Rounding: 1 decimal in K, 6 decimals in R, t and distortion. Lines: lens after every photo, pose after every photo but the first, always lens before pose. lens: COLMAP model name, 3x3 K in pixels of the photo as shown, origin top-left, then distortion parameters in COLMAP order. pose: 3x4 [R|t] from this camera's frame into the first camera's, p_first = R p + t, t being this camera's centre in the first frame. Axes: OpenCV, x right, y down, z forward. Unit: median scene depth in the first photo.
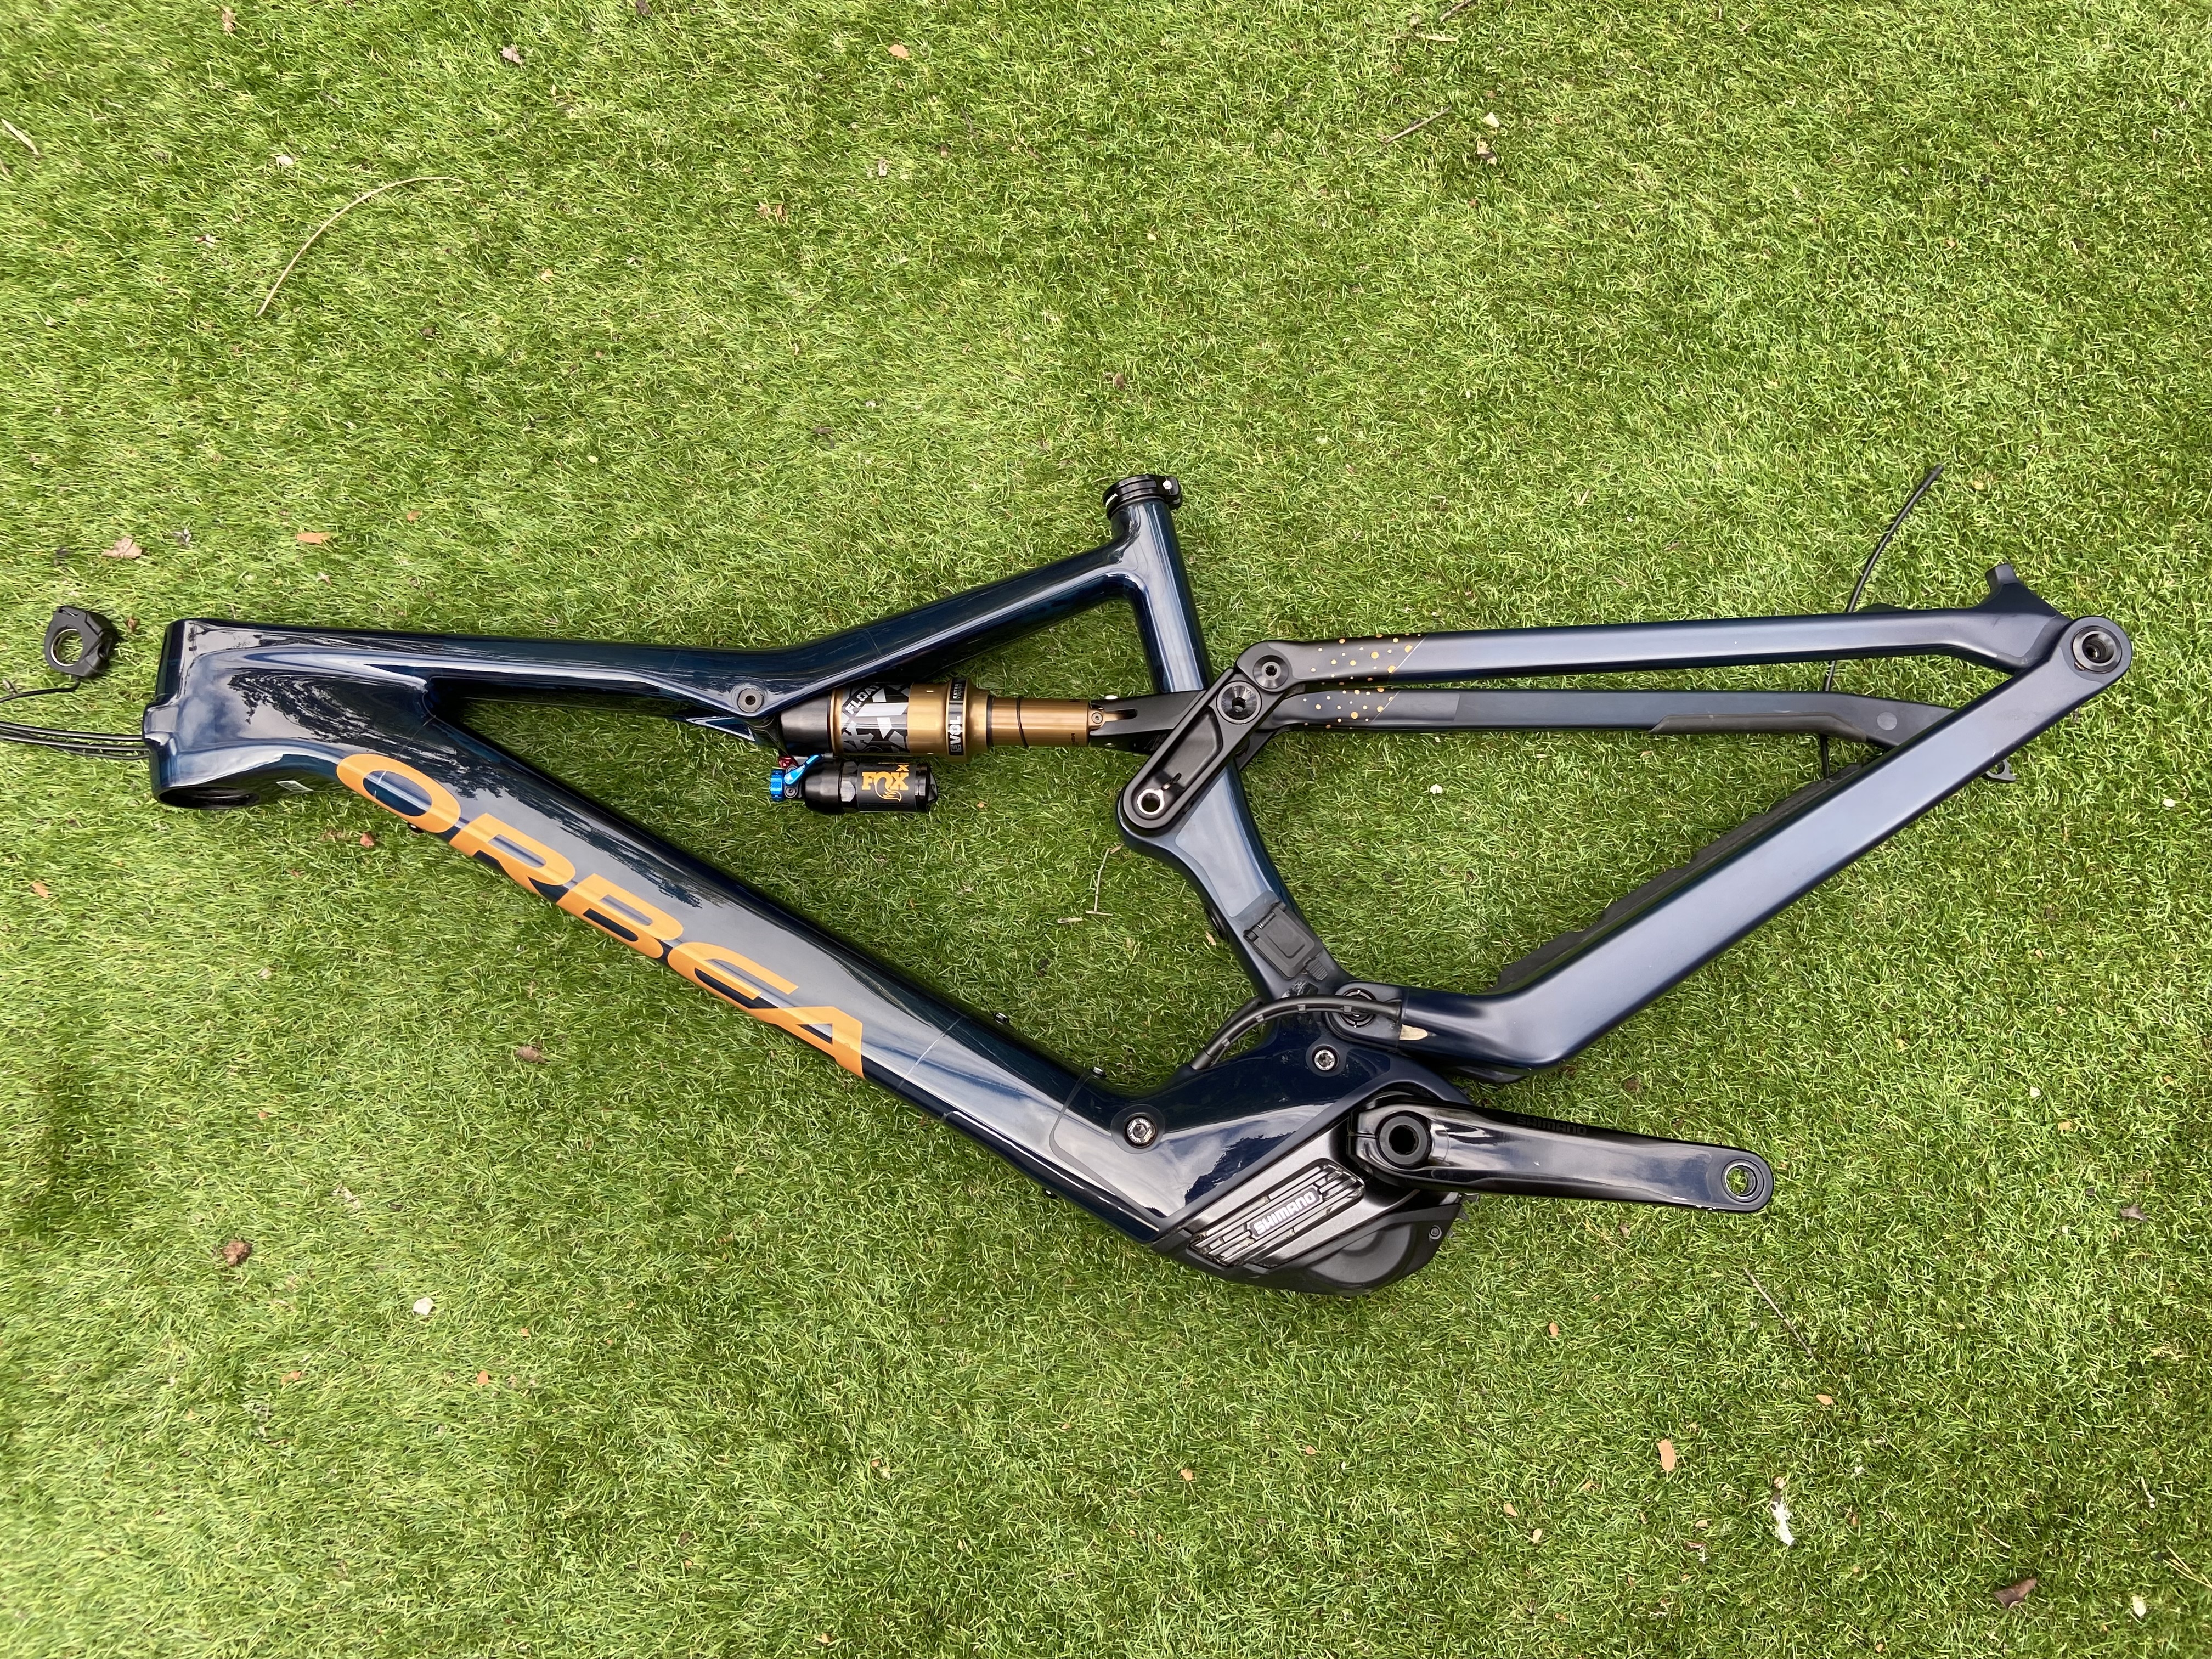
lens RADIAL K [[1682.2, 0, 1091.3], [0, 1682.2, 818.3], [0, 0, 1]] dist [0.118802, -0.170206]
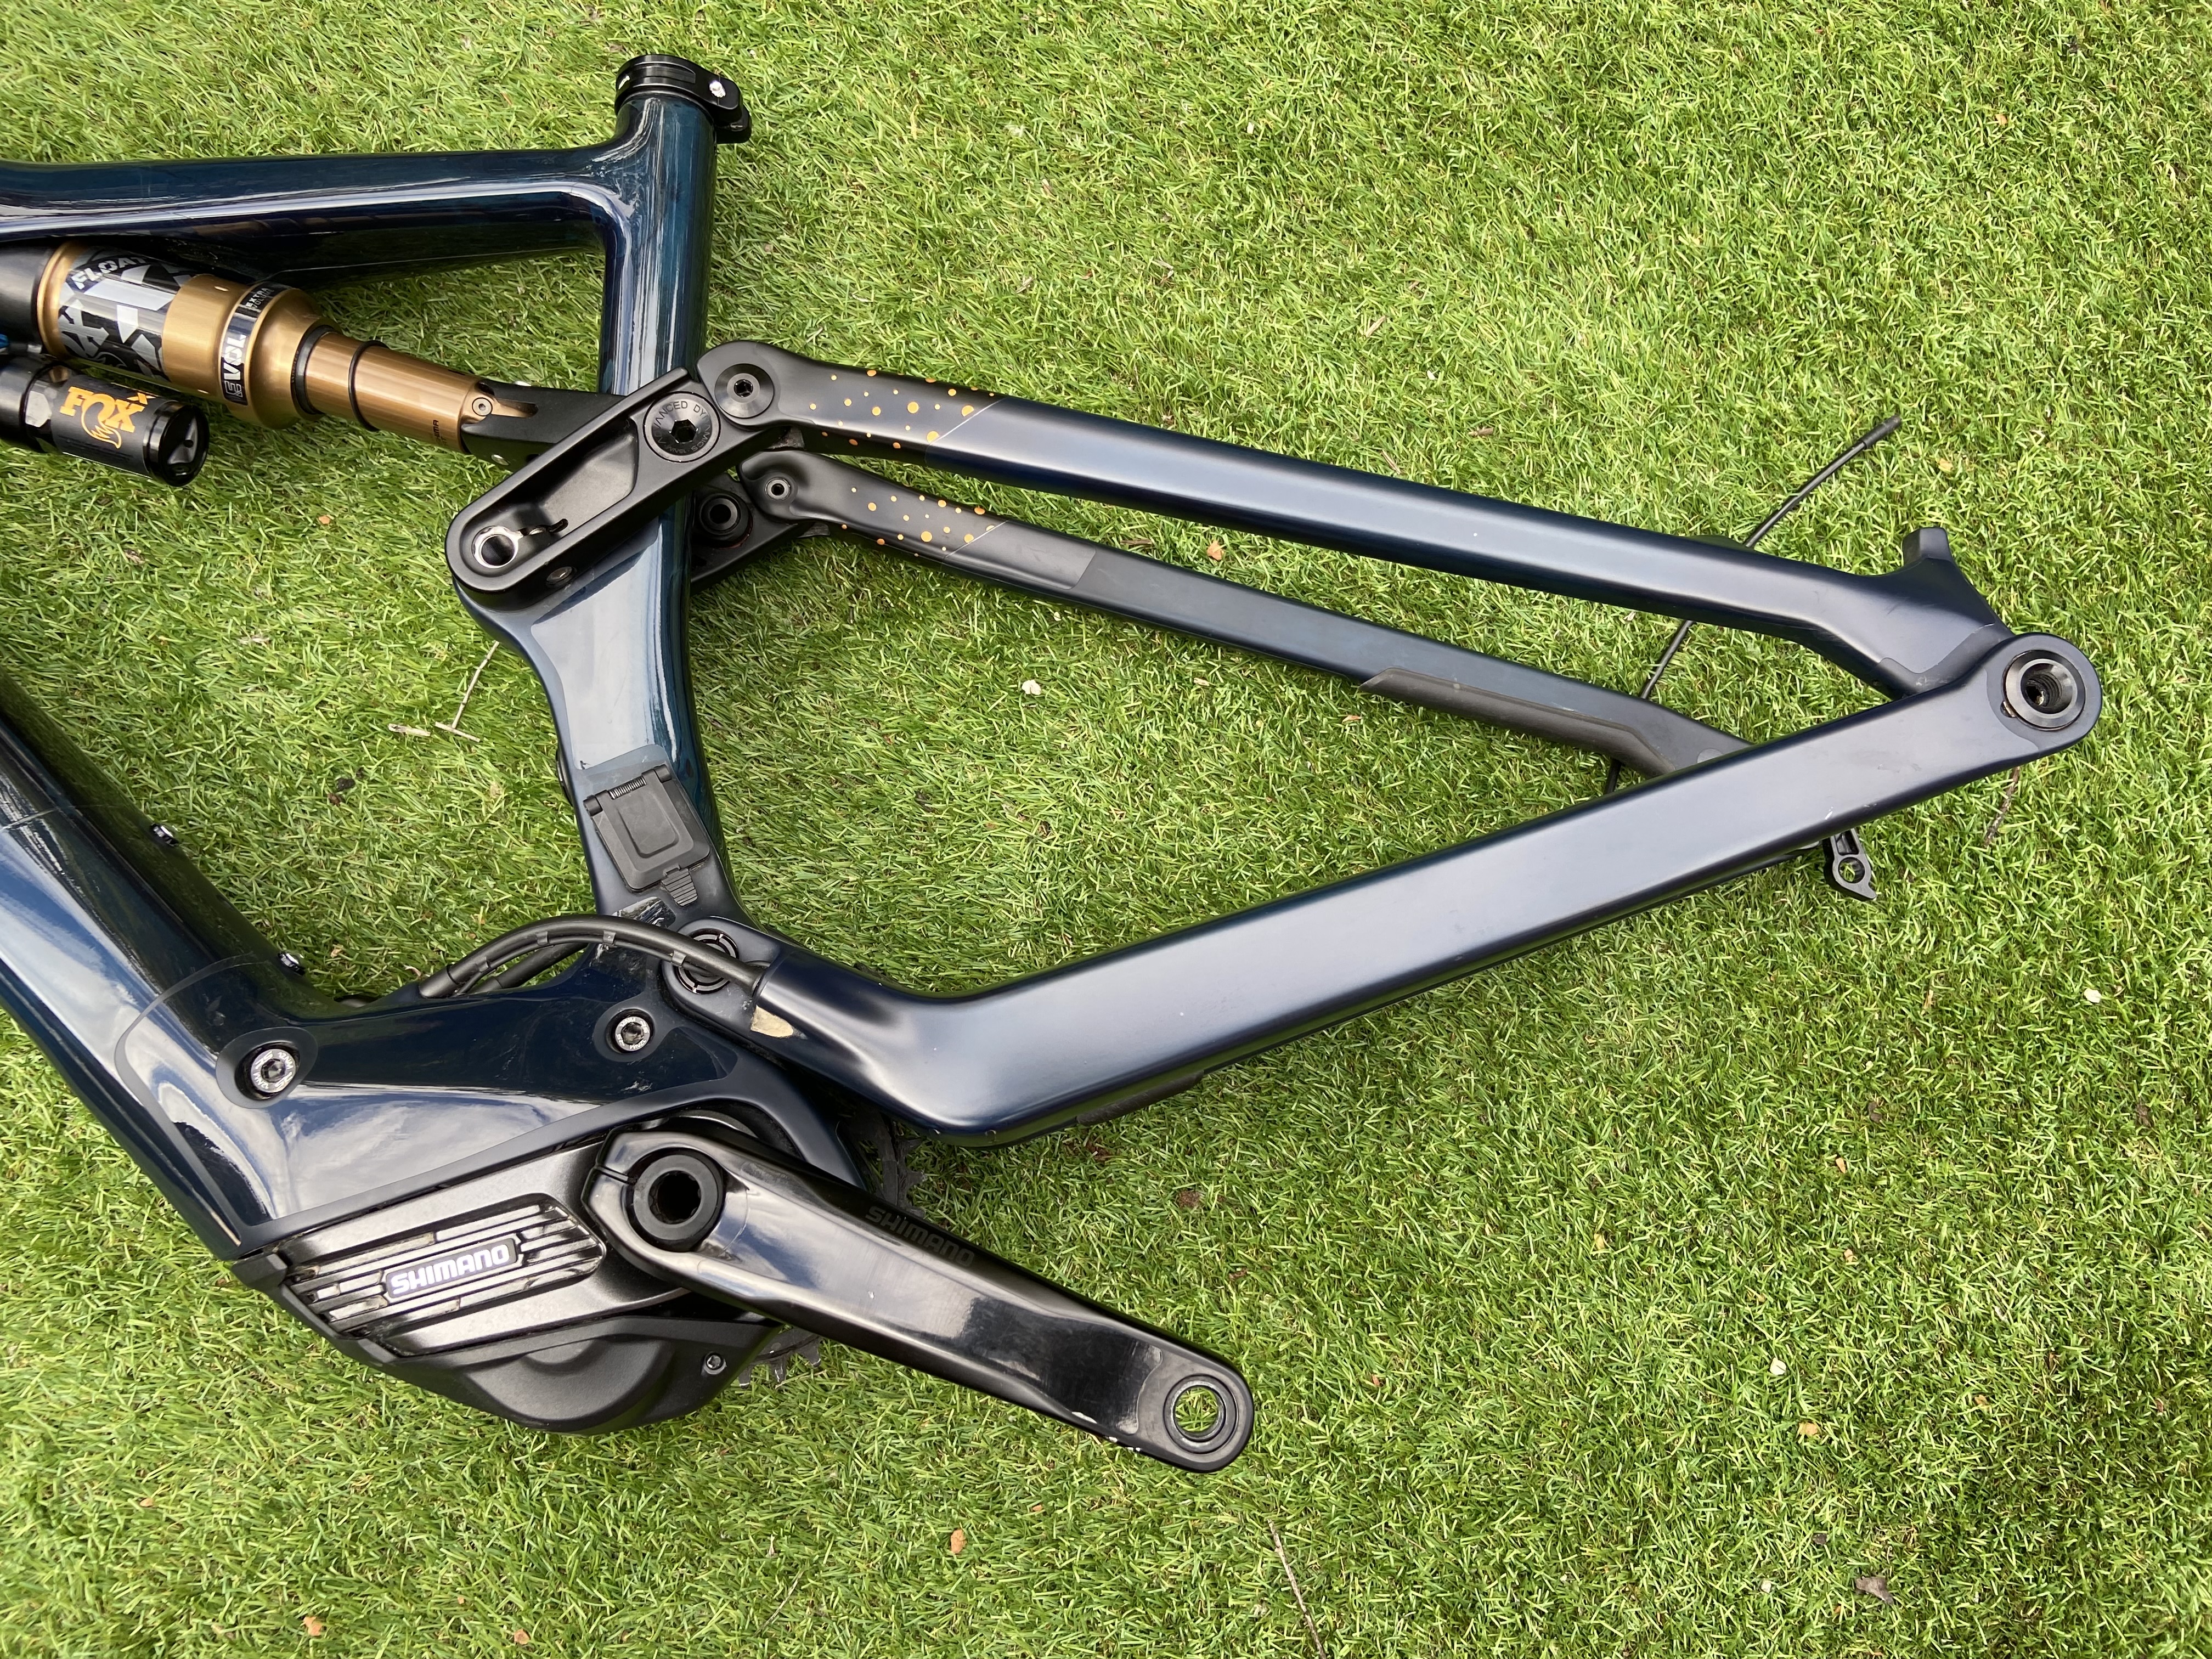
lens RADIAL K [[1682.2, 0, 1091.3], [0, 1682.2, 818.3], [0, 0, 1]] dist [0.118802, -0.170206]
pose [[0.965416, 0.259864, 0.021030, 0.227976], [-0.260018, 0.965591, 0.004912, 0.022498], [-0.019030, -0.010210, 0.999767, 0.353078]]
